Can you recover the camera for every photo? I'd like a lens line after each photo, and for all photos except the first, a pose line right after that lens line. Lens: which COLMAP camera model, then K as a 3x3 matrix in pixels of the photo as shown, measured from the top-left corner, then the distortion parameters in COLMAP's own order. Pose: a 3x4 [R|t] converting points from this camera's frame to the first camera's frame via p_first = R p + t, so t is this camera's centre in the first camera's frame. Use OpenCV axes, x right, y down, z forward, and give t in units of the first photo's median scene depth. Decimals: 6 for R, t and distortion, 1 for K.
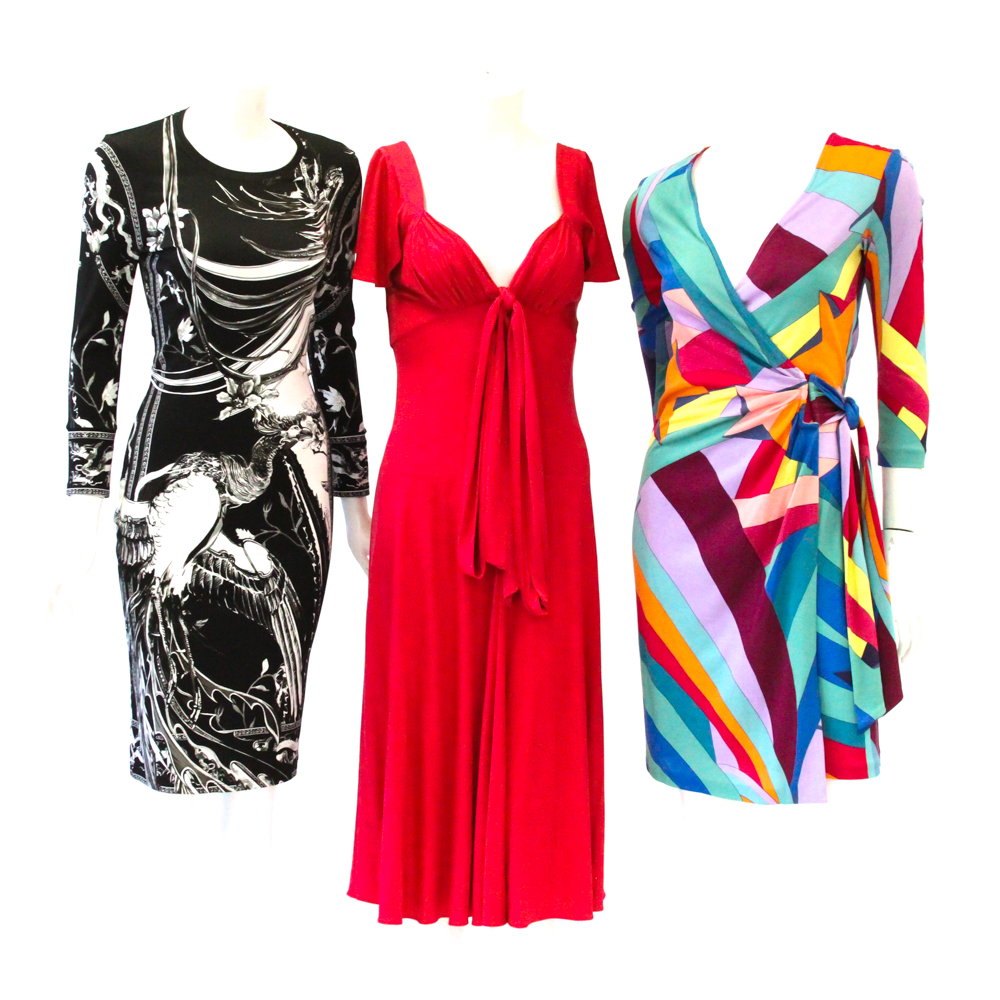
lens RADIAL K [[2410.1, 0, 500.0], [0, 2410.1, 500.0], [0, 0, 1]] dist [-0.174597, 0.067057]
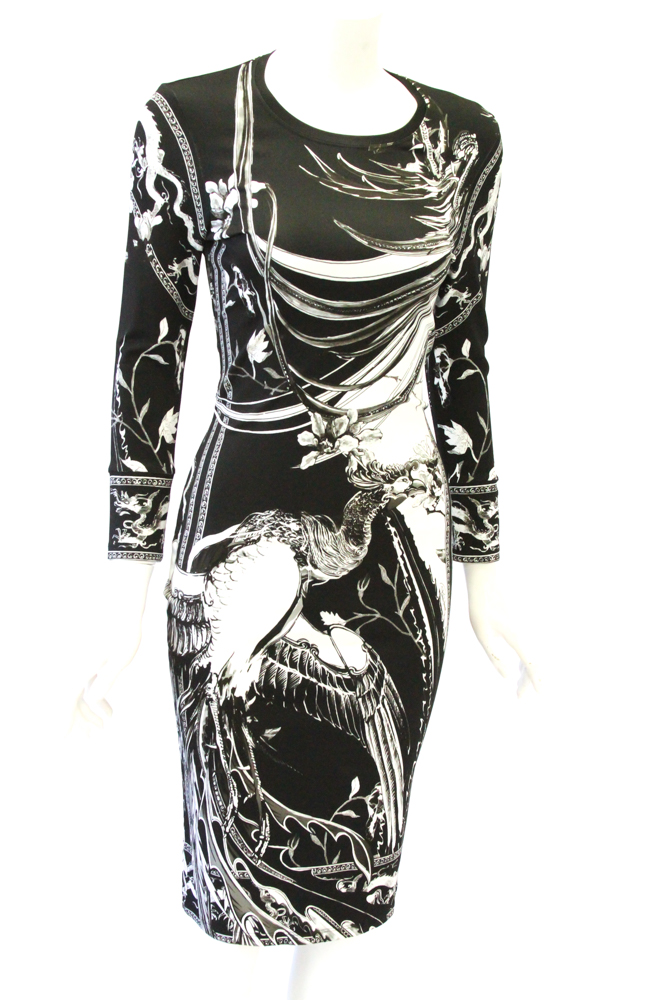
lens RADIAL K [[1550.3, 0, 333.5], [0, 1550.3, 500.0], [0, 0, 1]] dist [-0.083516, -0.037939]
pose [[0.986895, 0.036105, -0.157275, -0.030412], [-0.029781, 0.998657, 0.042386, -0.043664], [0.158594, -0.037146, 0.986645, 0.520161]]
